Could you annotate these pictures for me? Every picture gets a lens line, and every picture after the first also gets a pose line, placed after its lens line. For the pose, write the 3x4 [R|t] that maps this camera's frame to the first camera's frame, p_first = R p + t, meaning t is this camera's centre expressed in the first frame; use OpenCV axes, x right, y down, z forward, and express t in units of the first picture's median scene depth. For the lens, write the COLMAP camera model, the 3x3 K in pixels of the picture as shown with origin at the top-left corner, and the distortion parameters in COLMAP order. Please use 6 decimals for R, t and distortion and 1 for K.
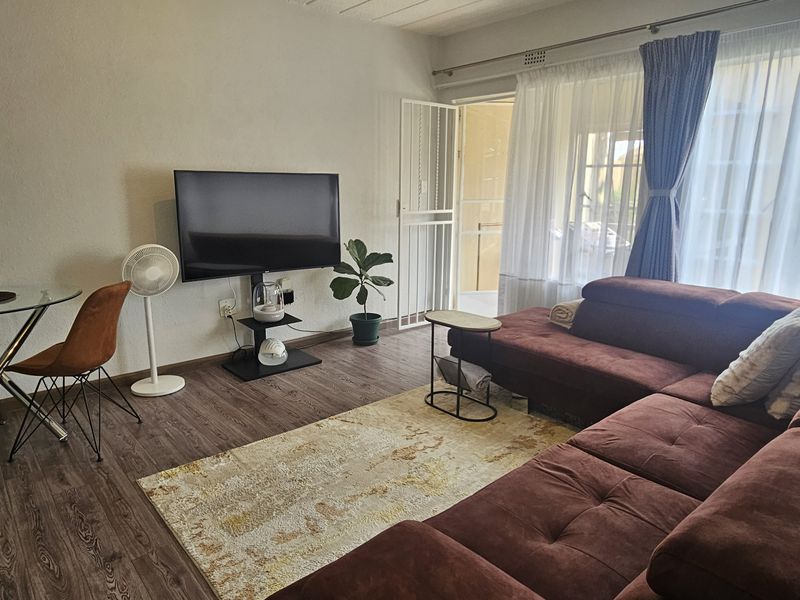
lens RADIAL K [[533.7, 0, 398.3], [0, 533.7, 303.8], [0, 0, 1]] dist [0.005383, -0.006445]
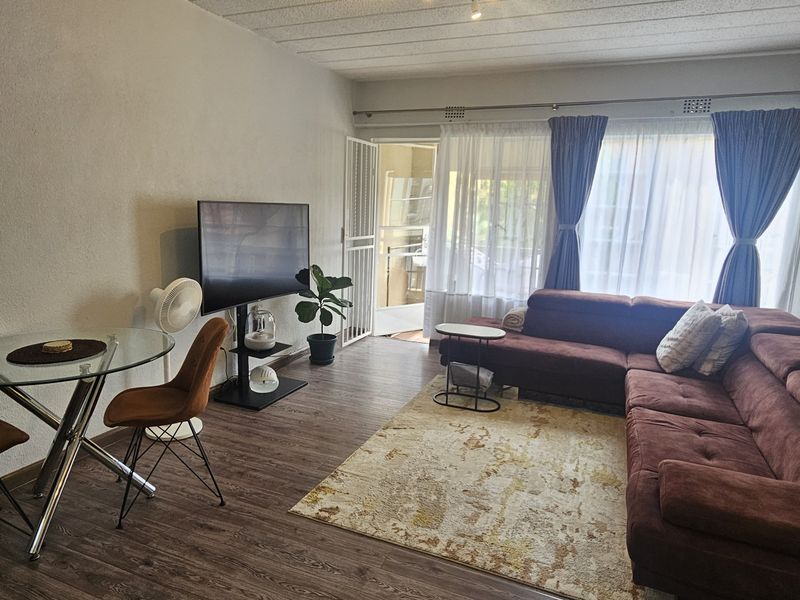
lens RADIAL K [[533.7, 0, 381.2], [0, 533.7, 305.1], [0, 0, 1]] dist [0.005383, -0.006445]
pose [[0.895633, -0.058335, 0.440951, -0.538538], [0.068218, 0.997649, -0.006578, -0.031244], [-0.439530, 0.035972, 0.897507, -0.006970]]
